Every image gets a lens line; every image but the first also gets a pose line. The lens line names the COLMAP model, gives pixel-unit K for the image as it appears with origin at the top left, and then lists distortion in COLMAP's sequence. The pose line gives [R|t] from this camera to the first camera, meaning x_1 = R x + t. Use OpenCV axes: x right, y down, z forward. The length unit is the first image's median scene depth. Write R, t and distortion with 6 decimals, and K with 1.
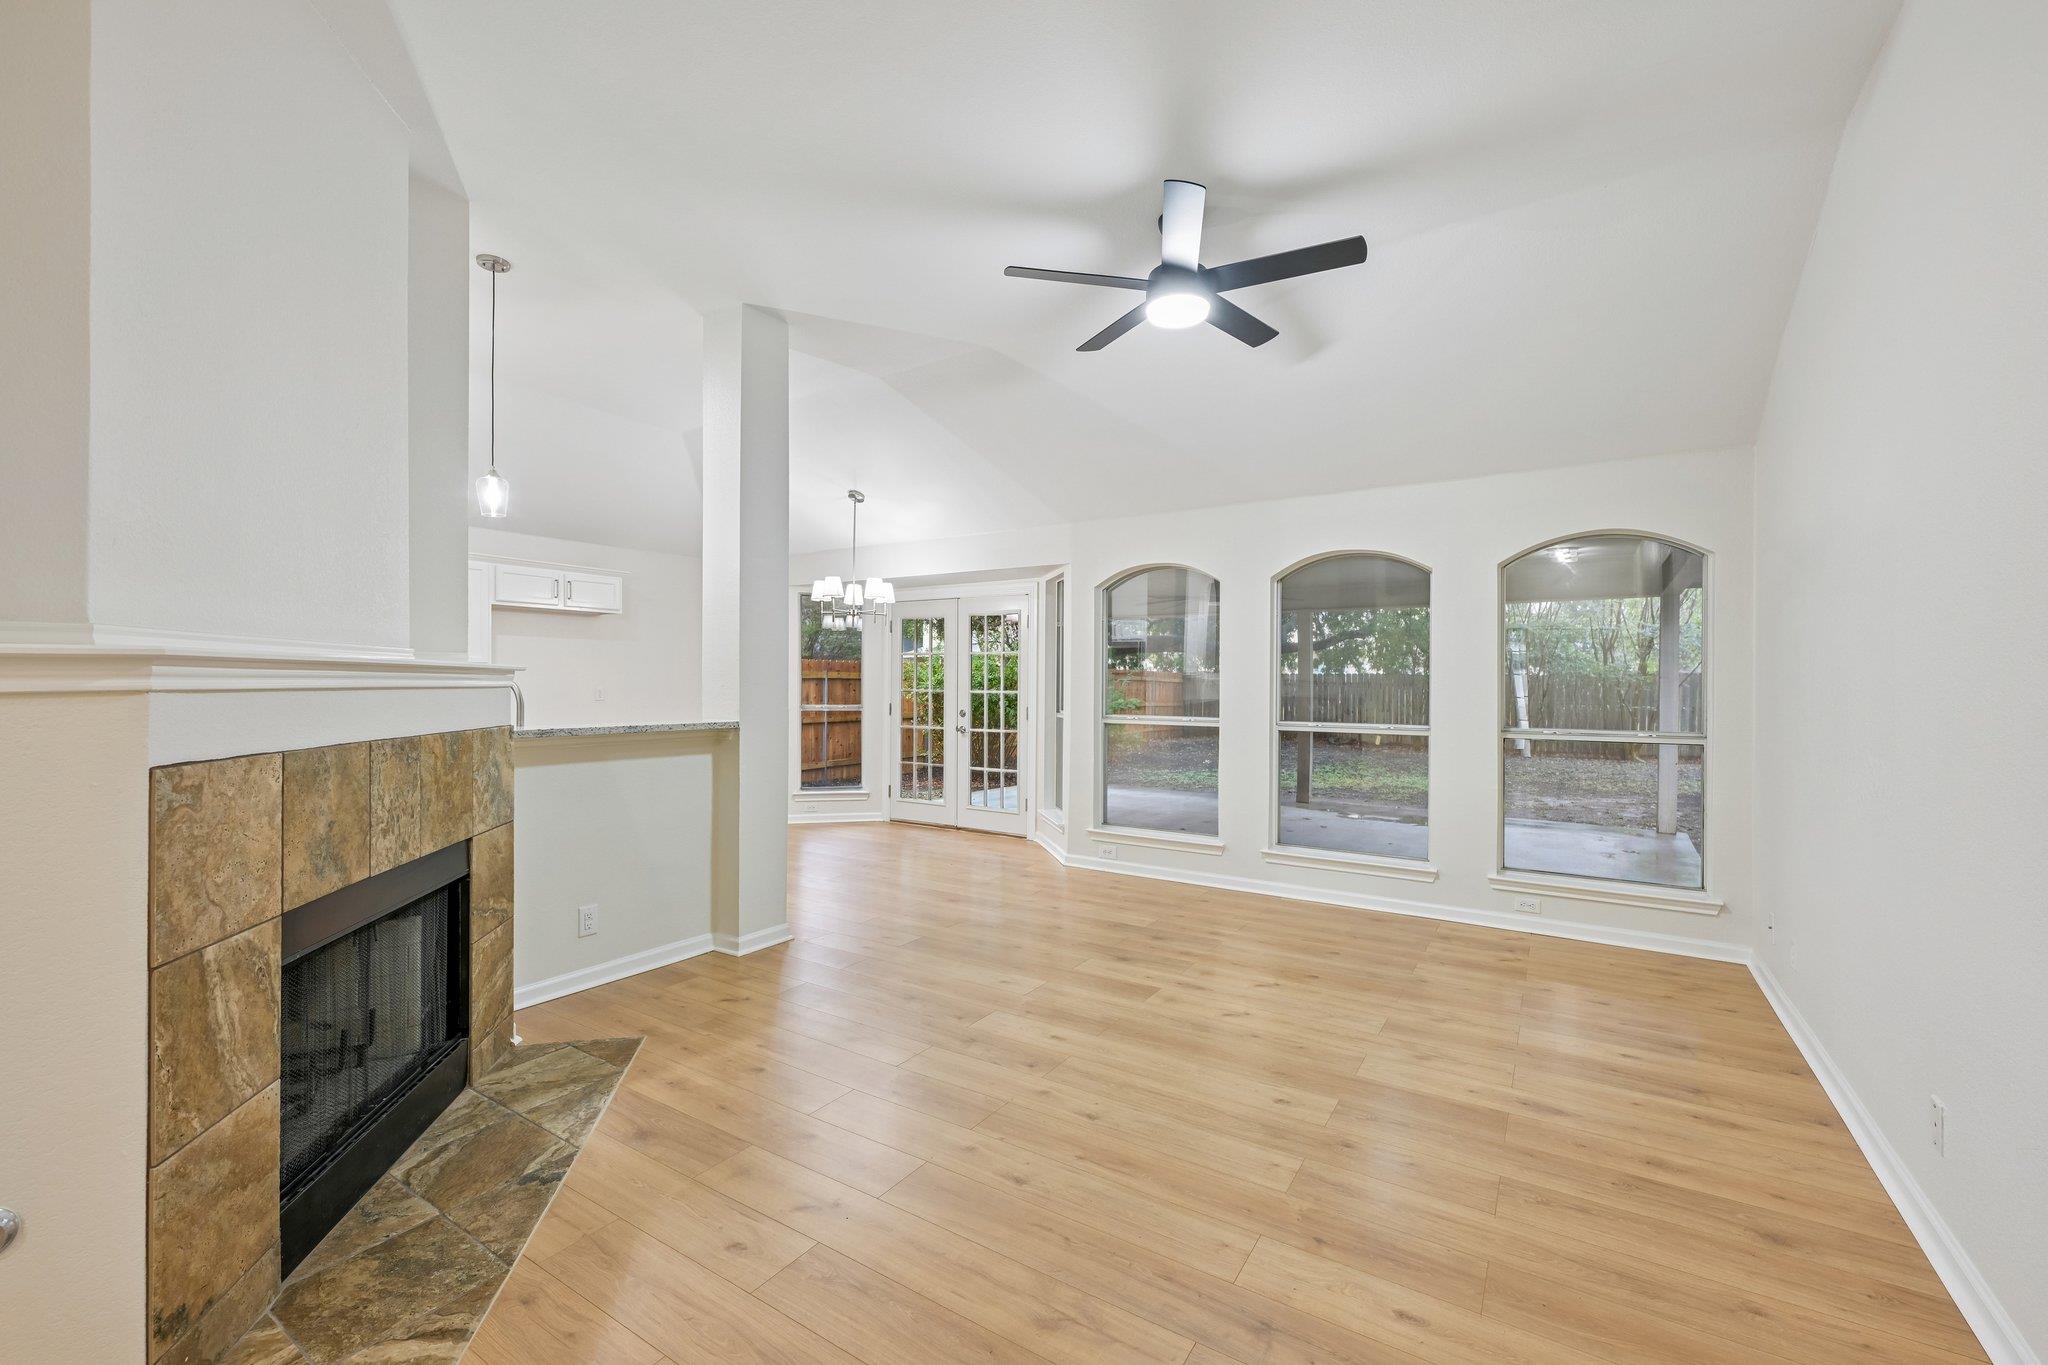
lens RADIAL K [[843.1, 0, 1024.1], [0, 843.1, 679.1], [0, 0, 1]] dist [-0.000892, 0.000029]
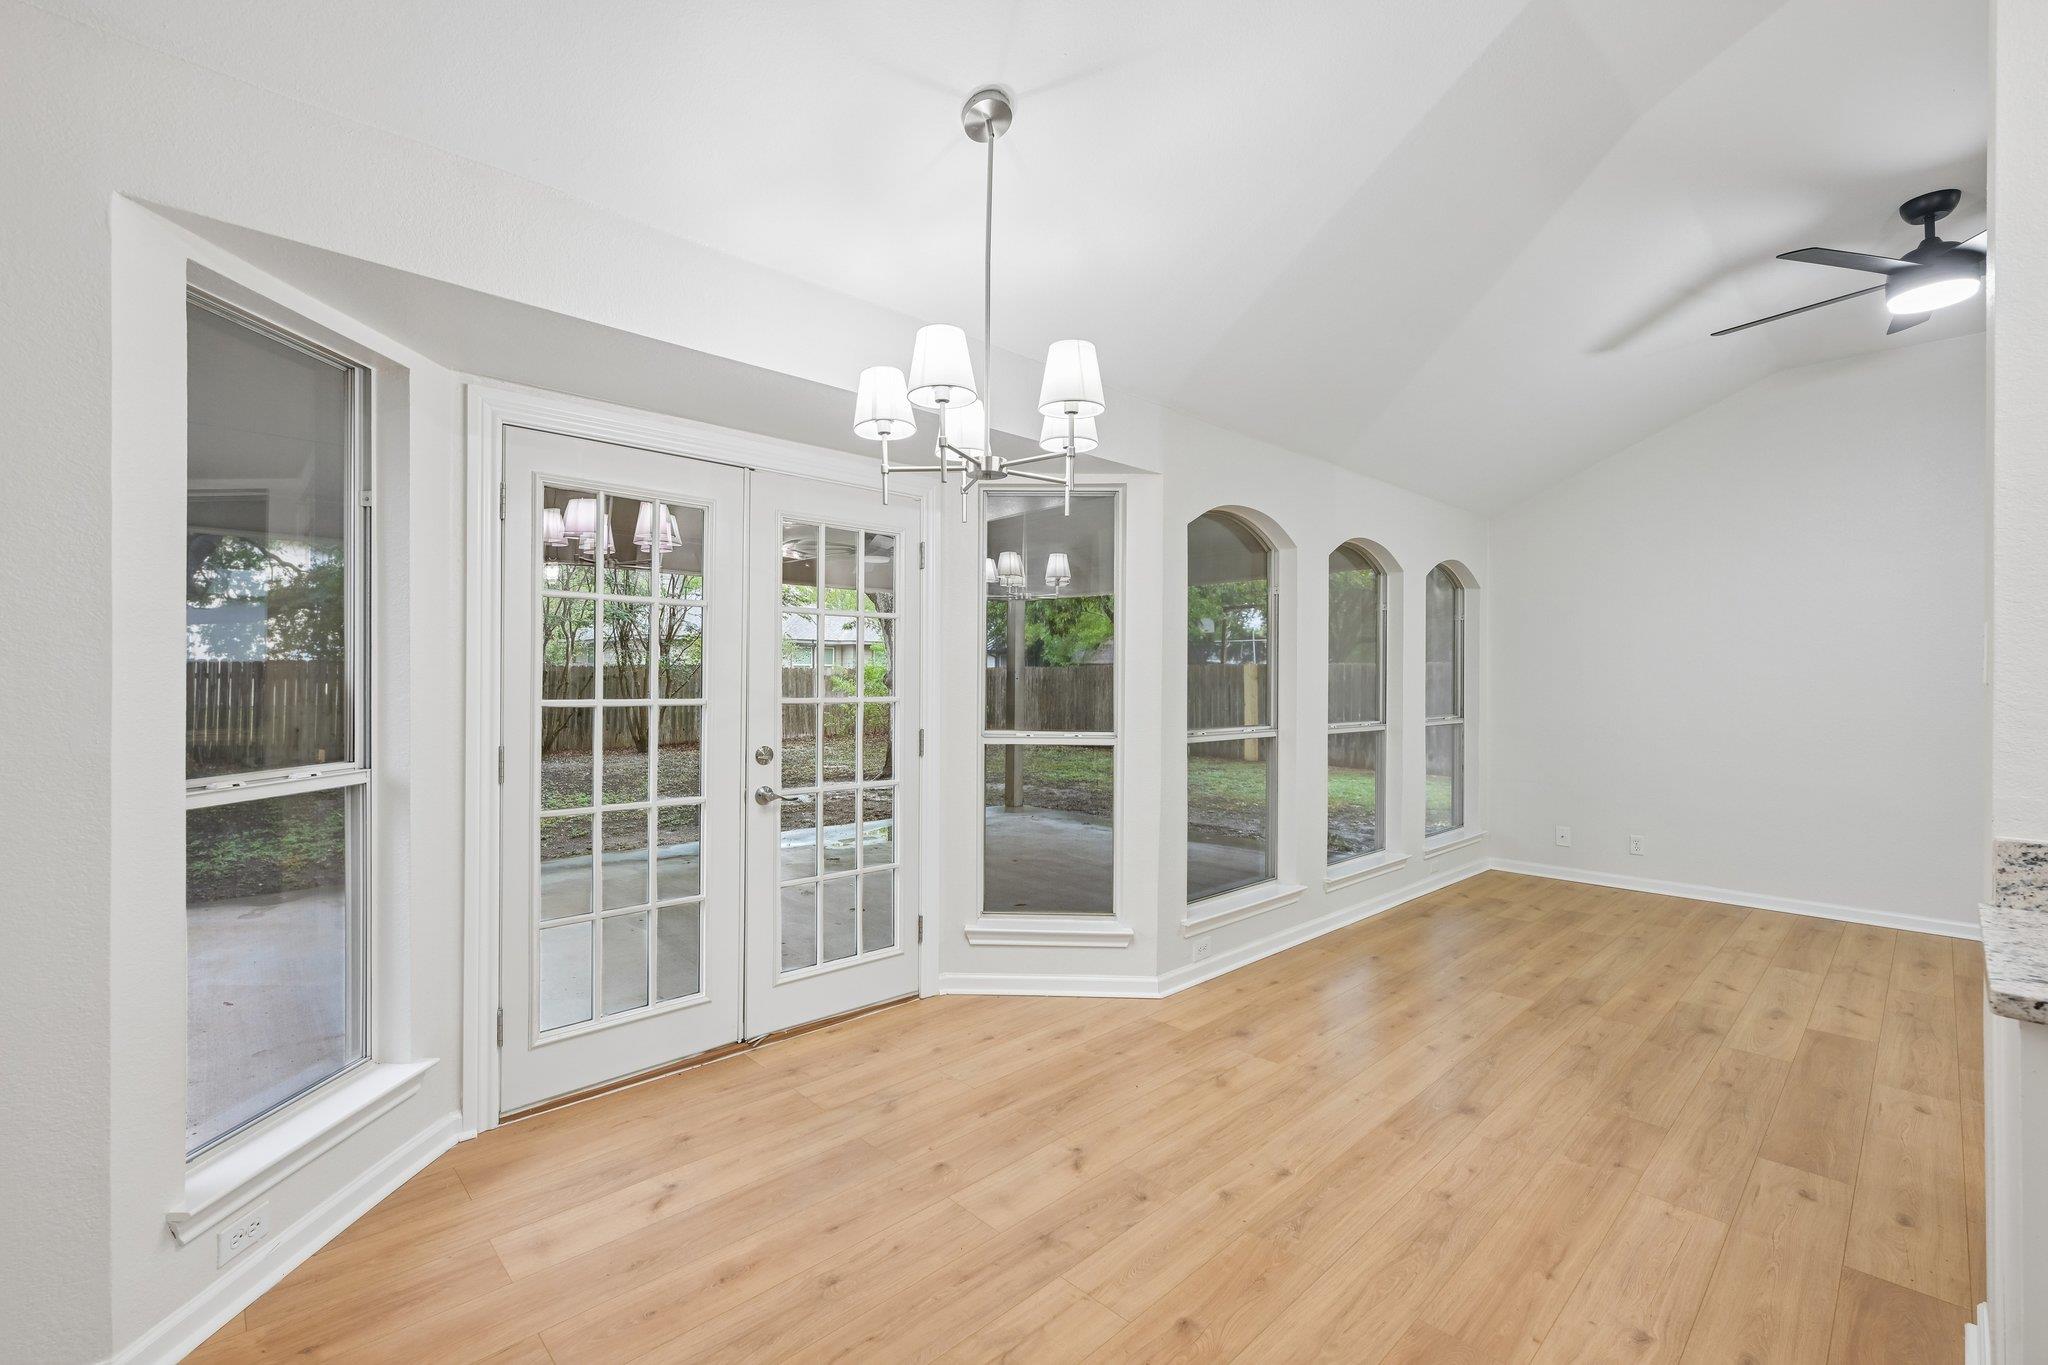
lens RADIAL K [[879.1, 0, 1024.0], [0, 879.1, 682.5], [0, 0, 1]] dist [-0.001066, 0.000065]
pose [[0.232657, -0.007277, 0.972532, -0.831808], [-0.007615, 0.999928, 0.009304, 0.001294], [-0.972529, -0.009571, 0.232585, 1.430996]]
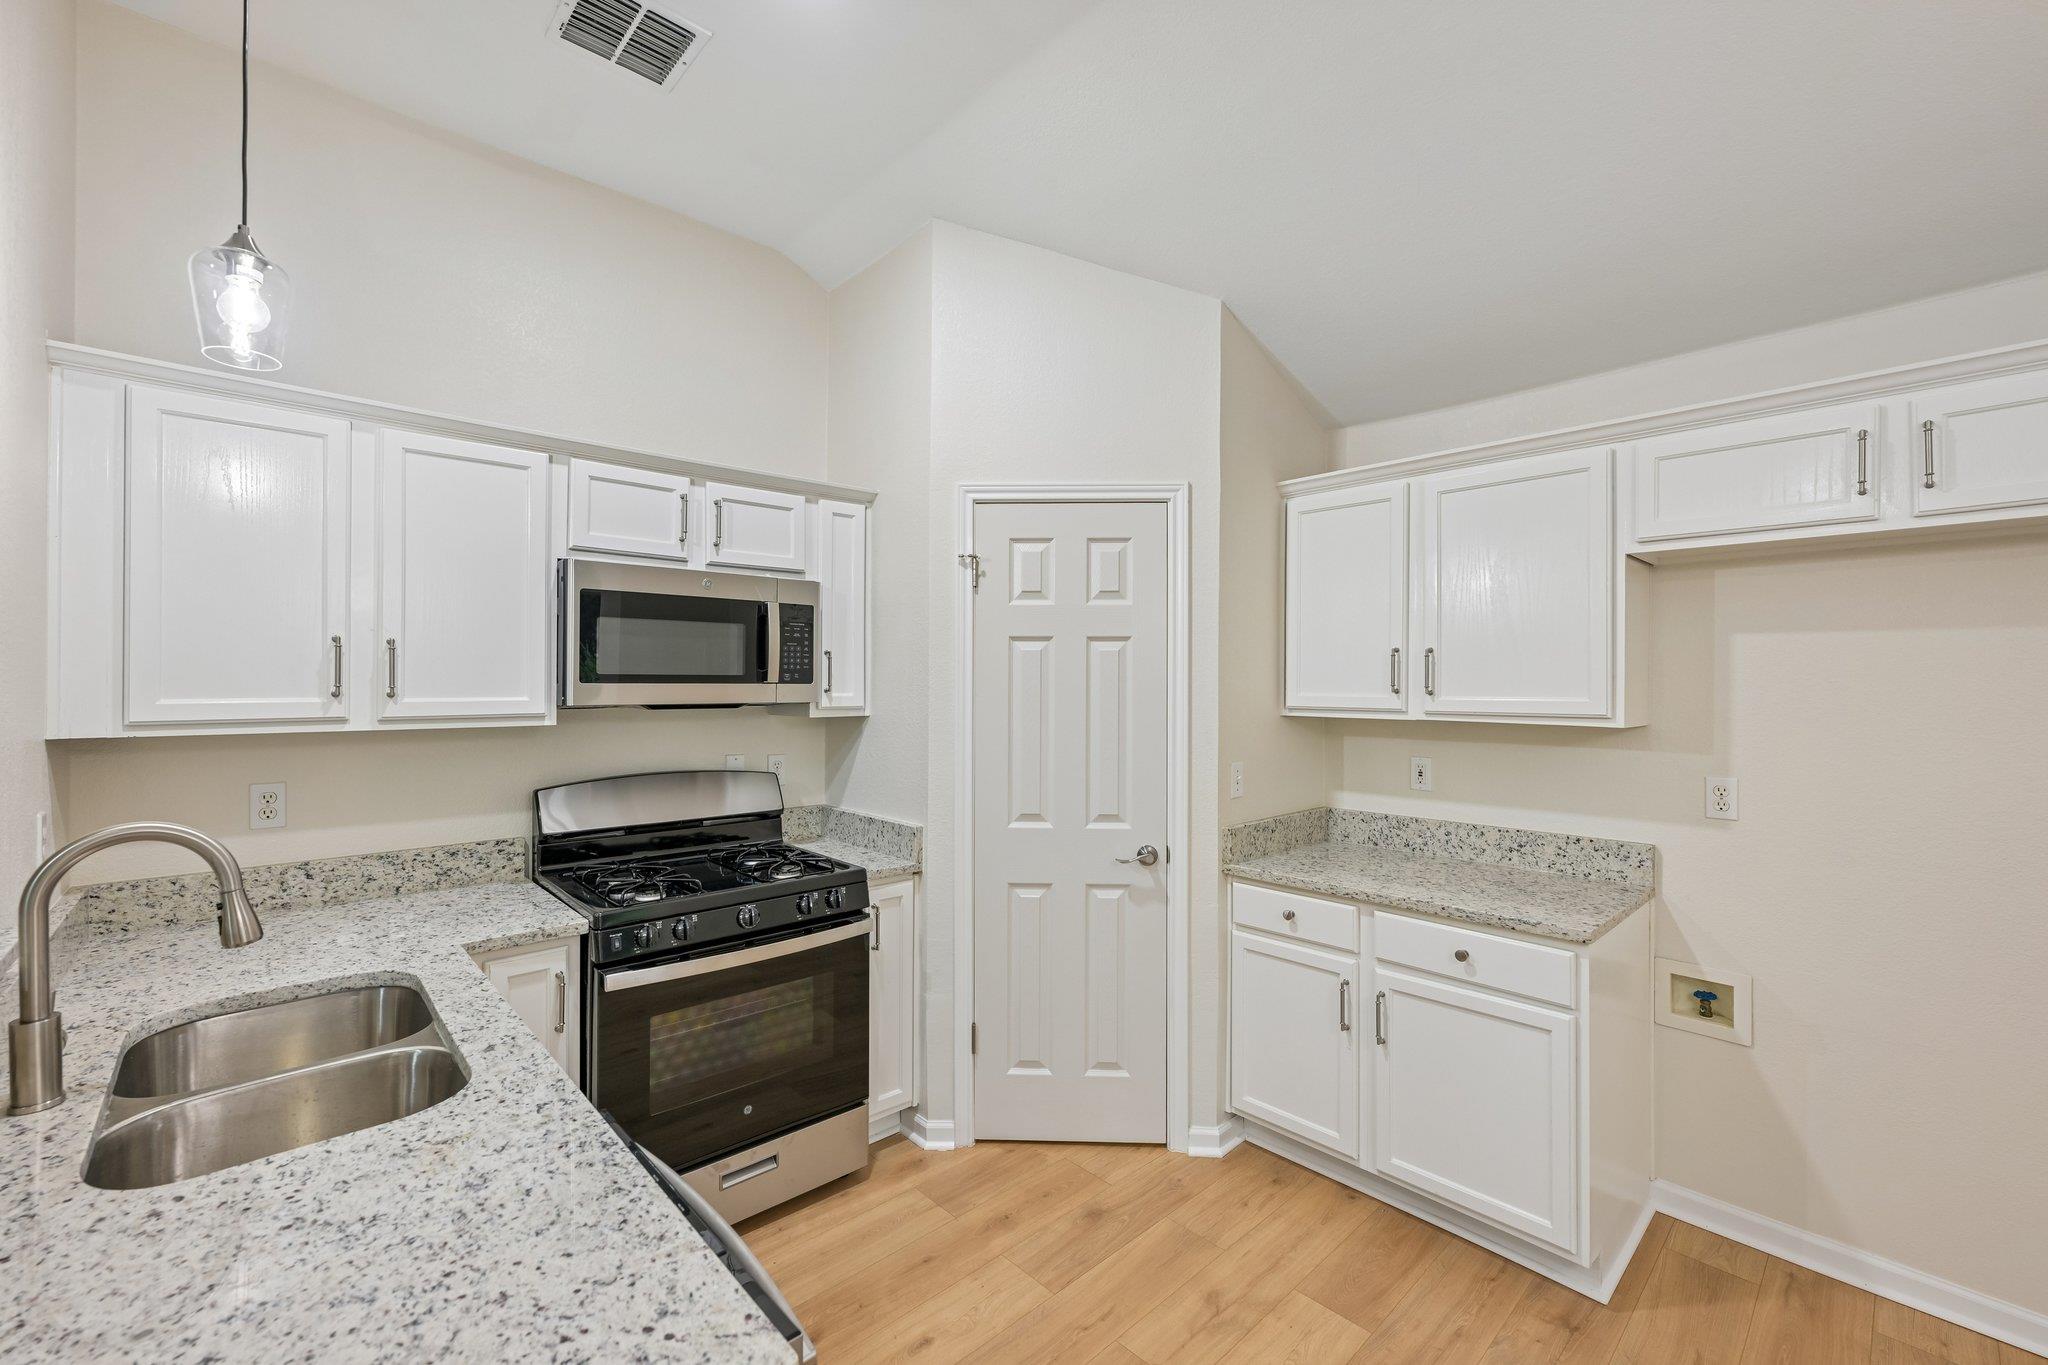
lens RADIAL K [[843.1, 0, 1024.1], [0, 843.1, 679.1], [0, 0, 1]] dist [-0.000892, 0.000029]
pose [[-0.247934, -0.010487, -0.968720, -0.329993], [0.000485, 0.999940, -0.010950, -0.047506], [0.968777, -0.003185, -0.247914, 1.292152]]
